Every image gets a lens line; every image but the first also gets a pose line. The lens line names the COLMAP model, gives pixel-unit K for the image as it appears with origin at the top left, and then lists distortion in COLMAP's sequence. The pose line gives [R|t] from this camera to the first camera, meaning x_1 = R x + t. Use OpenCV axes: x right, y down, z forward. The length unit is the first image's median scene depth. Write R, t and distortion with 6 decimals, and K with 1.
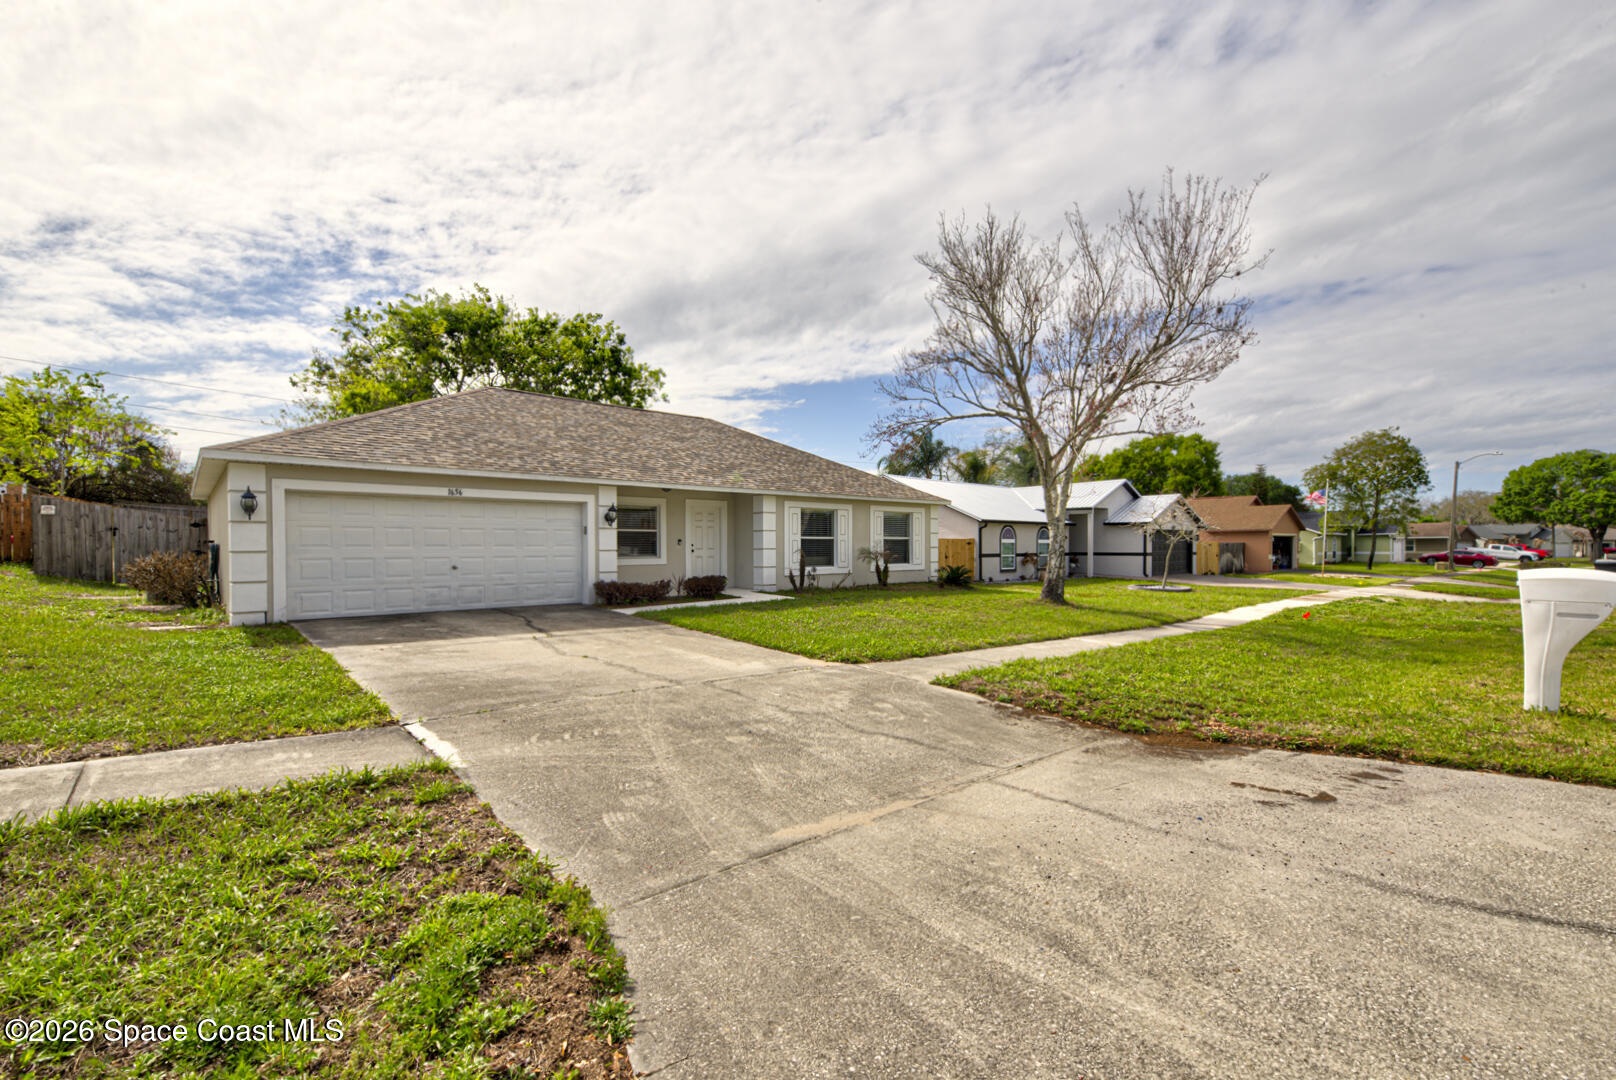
lens RADIAL K [[698.7, 0, 808.0], [0, 698.7, 540.0], [0, 0, 1]] dist [0.039118, -0.000053]
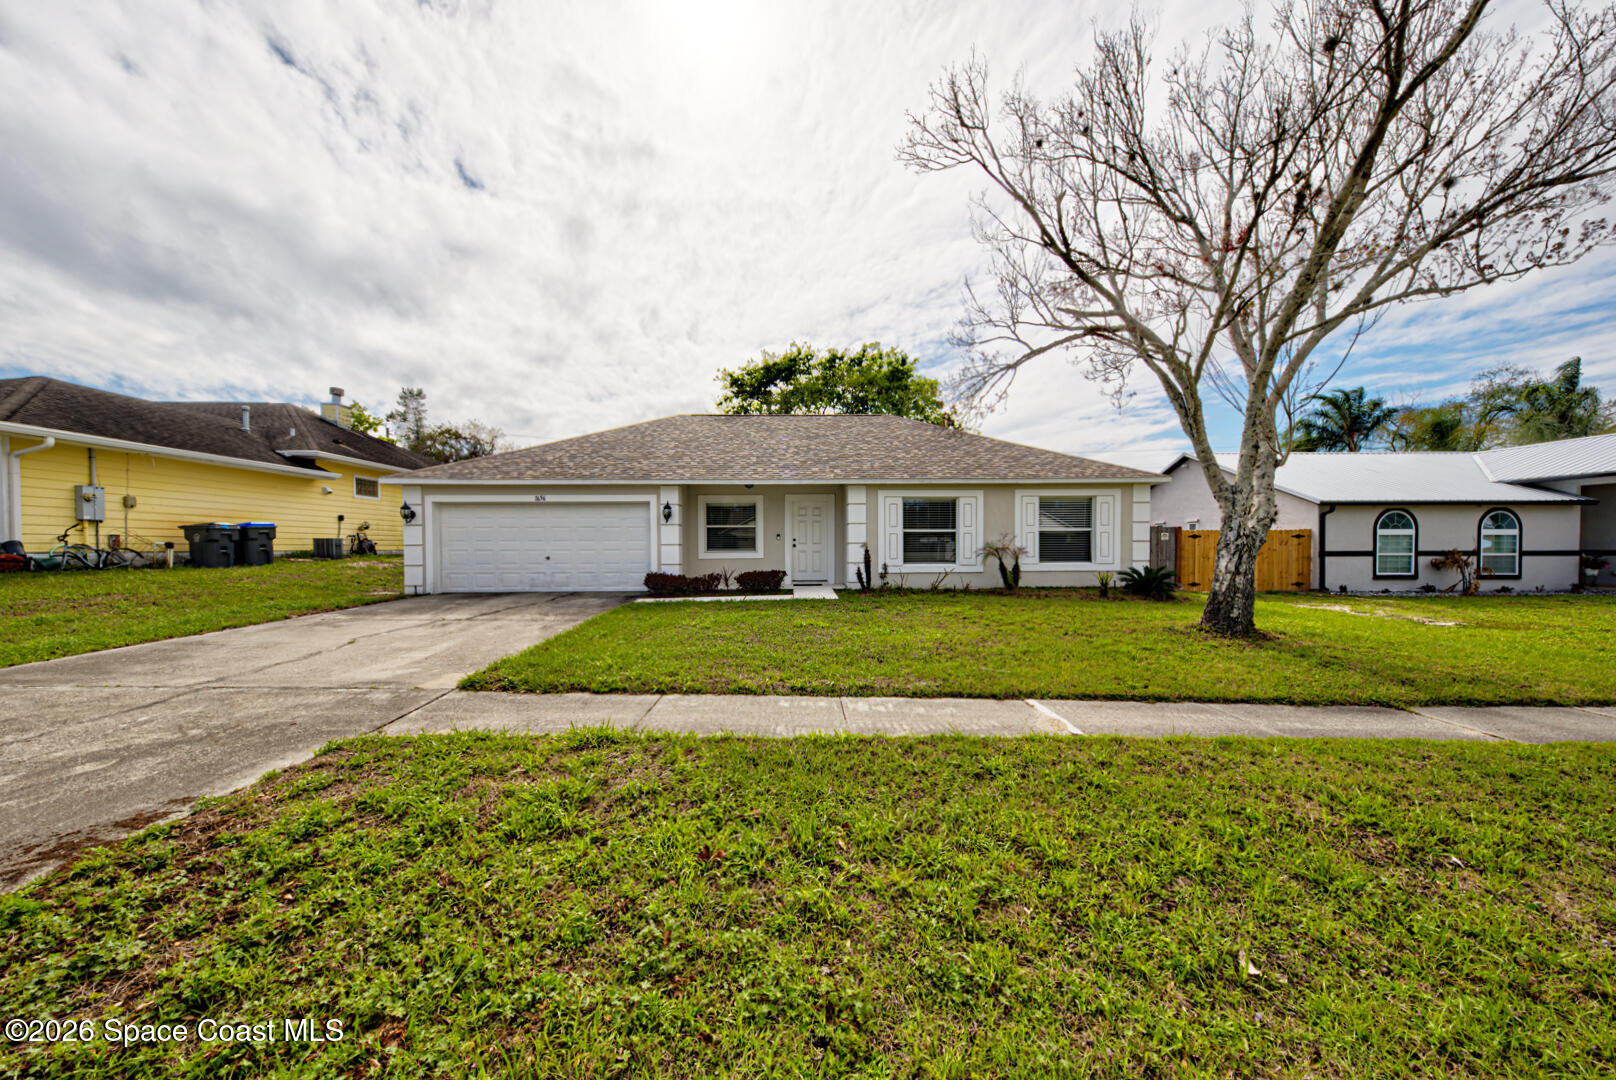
lens RADIAL K [[558.7, 0, 806.2], [0, 558.7, 555.4], [0, 0, 1]] dist [0.028242, -0.005774]
pose [[0.758389, 0.009189, -0.651738, 0.372937], [0.008130, 0.999689, 0.023555, 0.010511], [0.651752, -0.023162, 0.758079, 0.392739]]
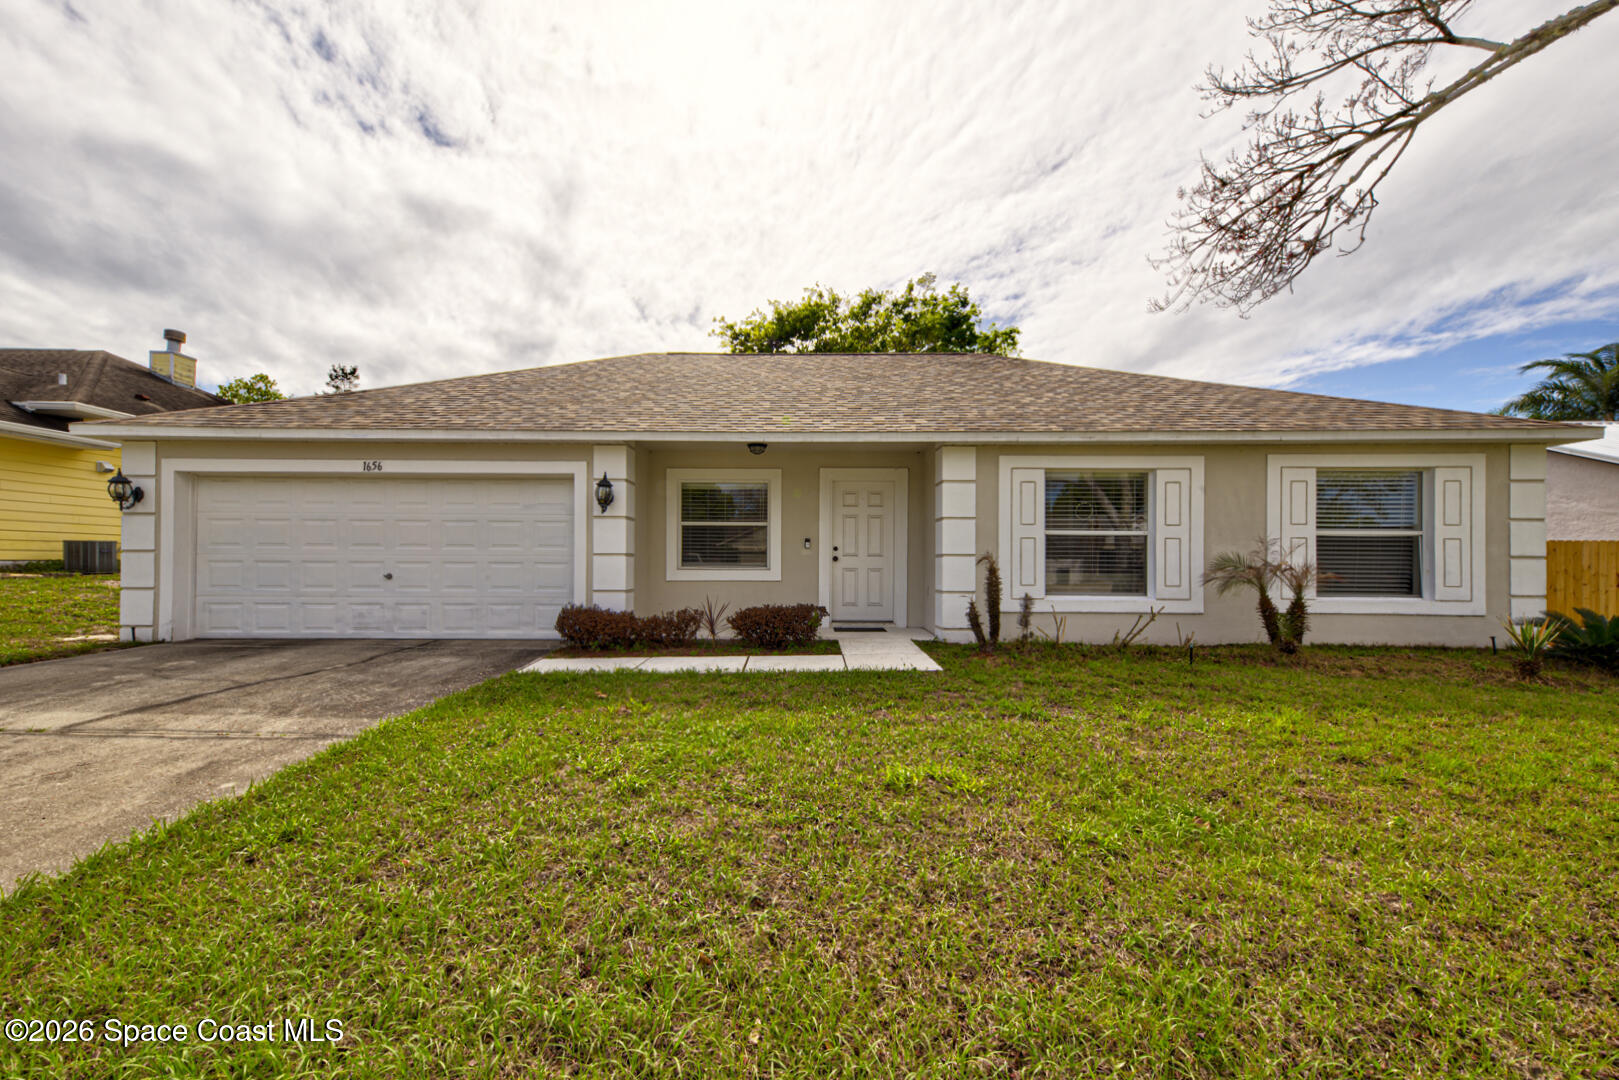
lens RADIAL K [[645.9, 0, 796.2], [0, 645.9, 549.2], [0, 0, 1]] dist [0.028912, -0.000098]
pose [[0.734806, -0.005982, -0.678250, 0.167601], [-0.001519, 0.999944, -0.010464, 0.013309], [0.678275, 0.008719, 0.734756, 0.585044]]
